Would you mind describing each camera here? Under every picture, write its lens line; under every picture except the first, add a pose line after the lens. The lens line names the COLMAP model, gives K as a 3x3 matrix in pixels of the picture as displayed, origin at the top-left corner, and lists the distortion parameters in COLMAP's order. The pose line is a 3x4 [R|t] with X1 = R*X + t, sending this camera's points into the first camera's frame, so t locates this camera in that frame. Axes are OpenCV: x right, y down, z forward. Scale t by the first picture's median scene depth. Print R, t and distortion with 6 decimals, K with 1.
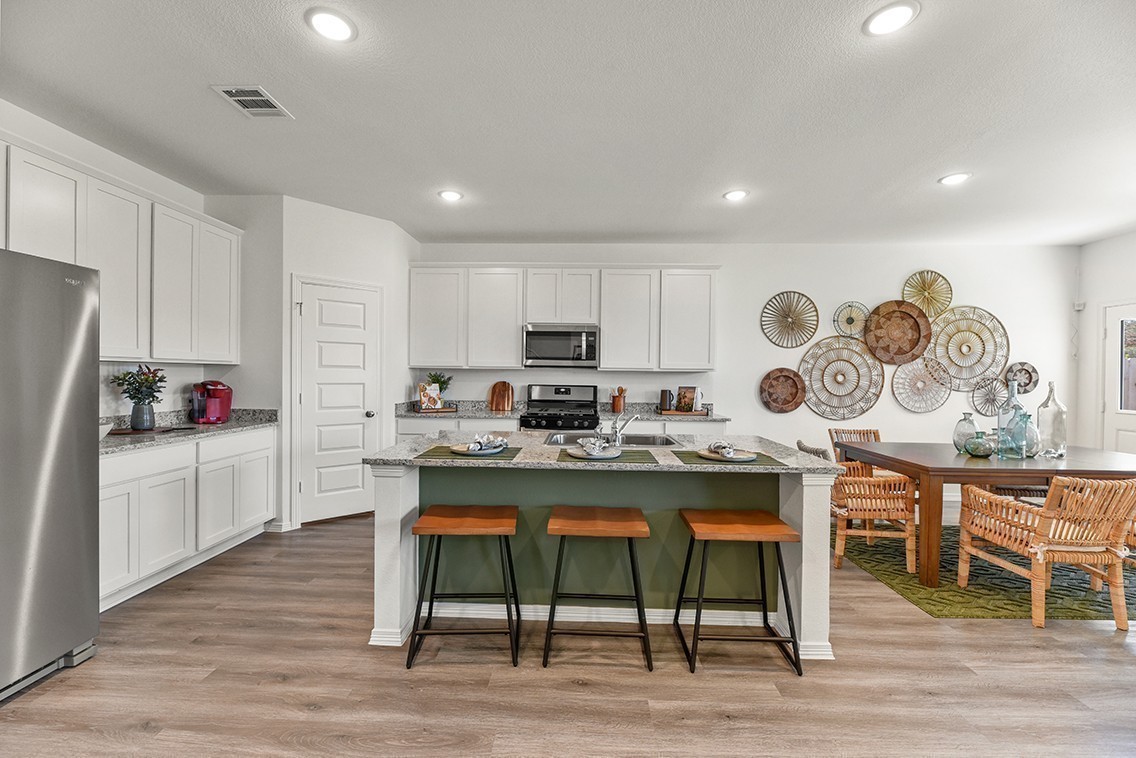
lens RADIAL K [[455.5, 0, 568.6], [0, 455.5, 382.8], [0, 0, 1]] dist [-0.004937, -0.000254]
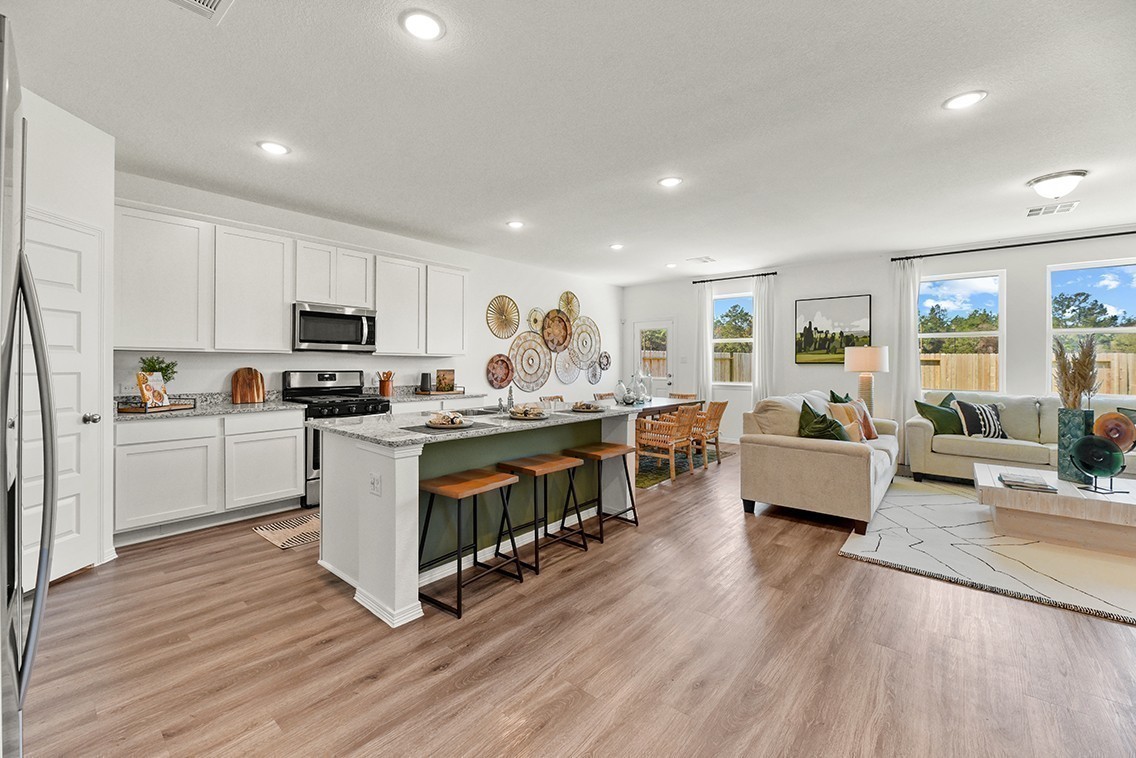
lens RADIAL K [[460.3, 0, 564.2], [0, 460.3, 369.3], [0, 0, 1]] dist [-0.000213, -0.000109]
pose [[0.629708, -0.018279, 0.776617, -0.447444], [0.017935, 0.999799, 0.008990, 0.002410], [-0.776625, 0.008268, 0.629909, 0.031442]]
